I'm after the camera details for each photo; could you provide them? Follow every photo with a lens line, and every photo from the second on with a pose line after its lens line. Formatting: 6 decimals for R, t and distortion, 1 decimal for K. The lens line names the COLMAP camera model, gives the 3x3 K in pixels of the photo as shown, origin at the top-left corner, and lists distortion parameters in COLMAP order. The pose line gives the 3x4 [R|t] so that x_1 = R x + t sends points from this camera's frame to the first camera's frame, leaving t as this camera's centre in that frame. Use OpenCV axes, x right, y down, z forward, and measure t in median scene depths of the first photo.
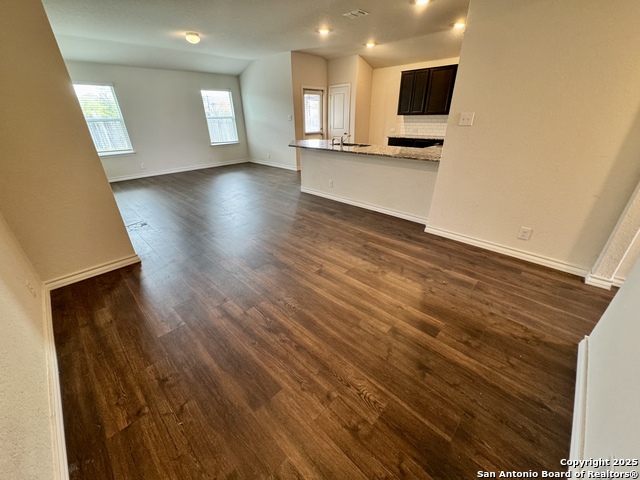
lens RADIAL K [[254.4, 0, 320.7], [0, 254.4, 241.2], [0, 0, 1]] dist [-0.010401, -0.000443]
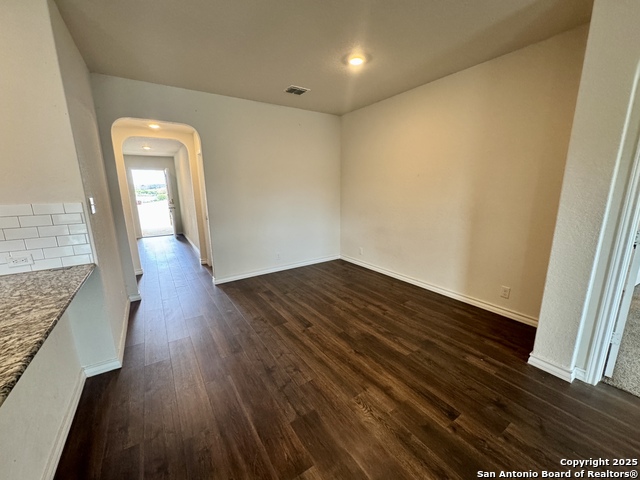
lens RADIAL K [[254.4, 0, 320.0], [0, 254.4, 241.7], [0, 0, 1]] dist [-0.010401, -0.000443]
pose [[-0.978187, -0.018149, 0.206930, -0.288709], [0.113473, 0.787720, 0.605492, -0.868581], [-0.173992, 0.615766, -0.768478, 1.717524]]
